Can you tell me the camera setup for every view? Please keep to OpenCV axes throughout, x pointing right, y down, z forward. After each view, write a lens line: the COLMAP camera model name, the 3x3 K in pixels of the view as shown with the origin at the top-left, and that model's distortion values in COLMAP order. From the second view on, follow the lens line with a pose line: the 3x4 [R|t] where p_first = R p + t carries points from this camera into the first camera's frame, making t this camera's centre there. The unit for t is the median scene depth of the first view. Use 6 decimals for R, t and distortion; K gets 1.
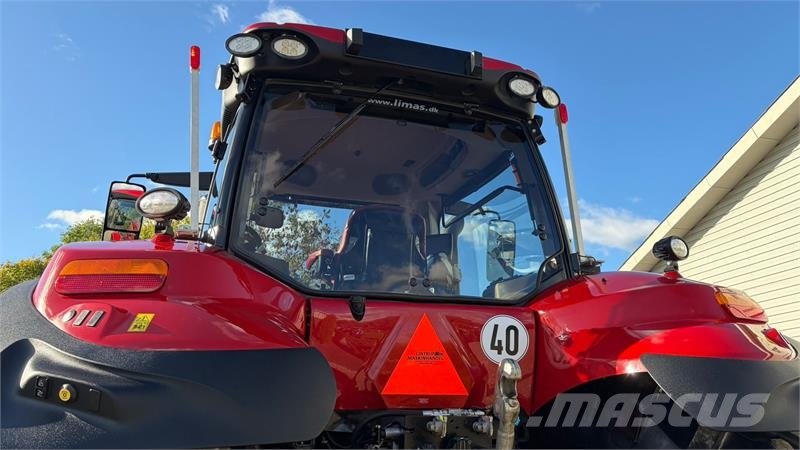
lens RADIAL K [[599.8, 0, 402.3], [0, 599.8, 227.3], [0, 0, 1]] dist [0.049663, -0.067466]
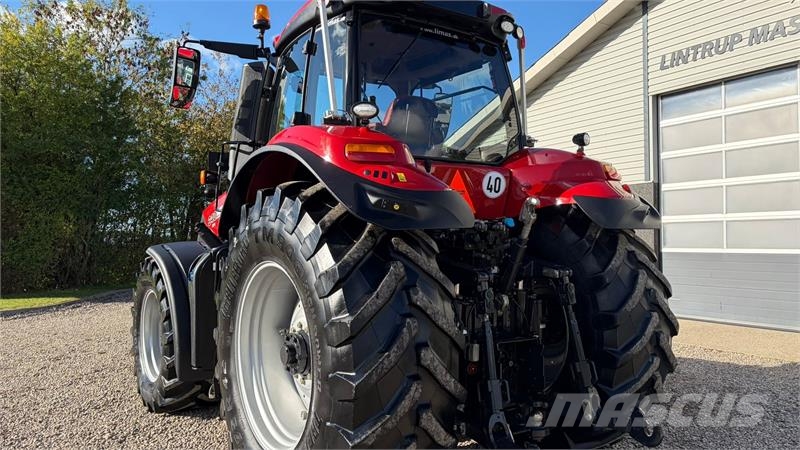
lens RADIAL K [[603.9, 0, 417.6], [0, 603.9, 225.1], [0, 0, 1]] dist [0.064700, -0.053854]
pose [[0.951385, 0.012106, 0.307766, -0.566195], [-0.095147, 0.961906, 0.256289, -0.131400], [-0.292940, -0.273112, 0.916295, -0.592356]]
